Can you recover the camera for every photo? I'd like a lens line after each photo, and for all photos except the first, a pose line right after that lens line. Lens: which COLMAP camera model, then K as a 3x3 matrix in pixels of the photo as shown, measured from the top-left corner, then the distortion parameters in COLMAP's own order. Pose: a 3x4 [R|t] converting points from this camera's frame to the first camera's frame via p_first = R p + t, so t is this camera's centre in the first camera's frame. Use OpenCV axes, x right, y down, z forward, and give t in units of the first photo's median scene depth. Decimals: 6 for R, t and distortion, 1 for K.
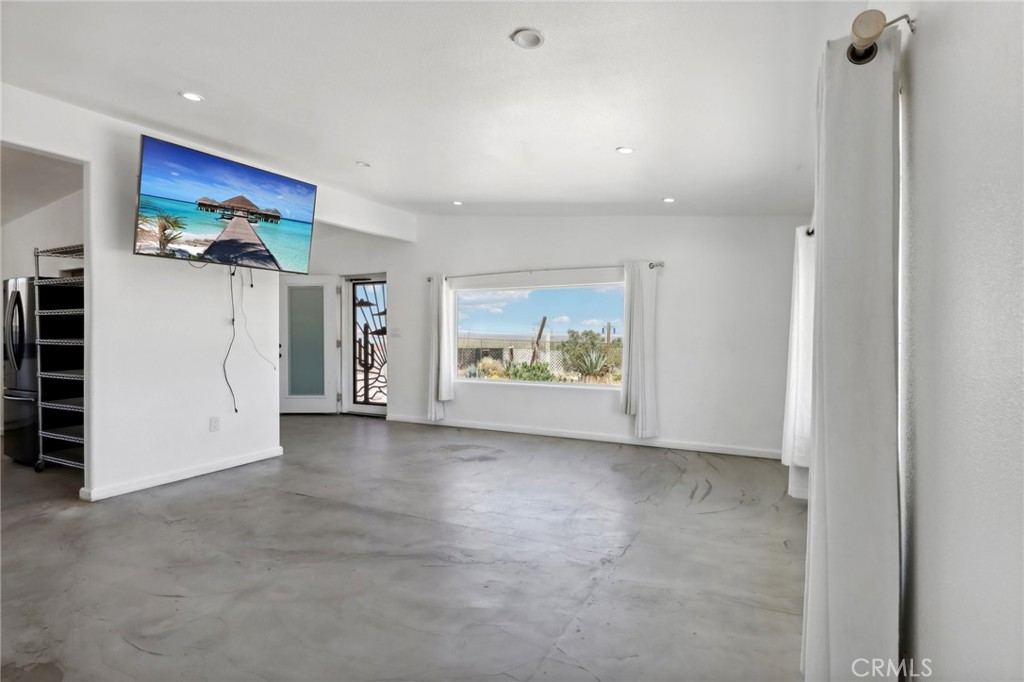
lens RADIAL K [[520.4, 0, 516.7], [0, 520.4, 335.6], [0, 0, 1]] dist [0.001194, 0.000079]
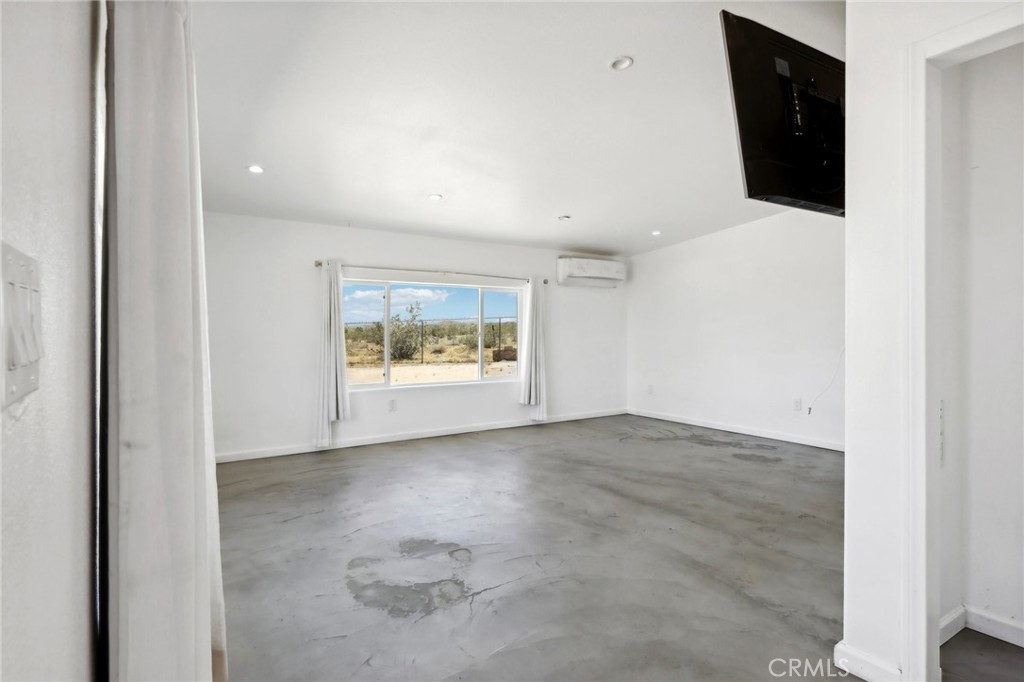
lens RADIAL K [[520.4, 0, 516.7], [0, 520.4, 335.6], [0, 0, 1]] dist [0.001194, 0.000079]
pose [[-0.873026, -0.000761, 0.487673, -0.675283], [0.004379, 0.999946, 0.009400, -0.008427], [-0.487653, 0.010342, -0.872976, 2.212191]]
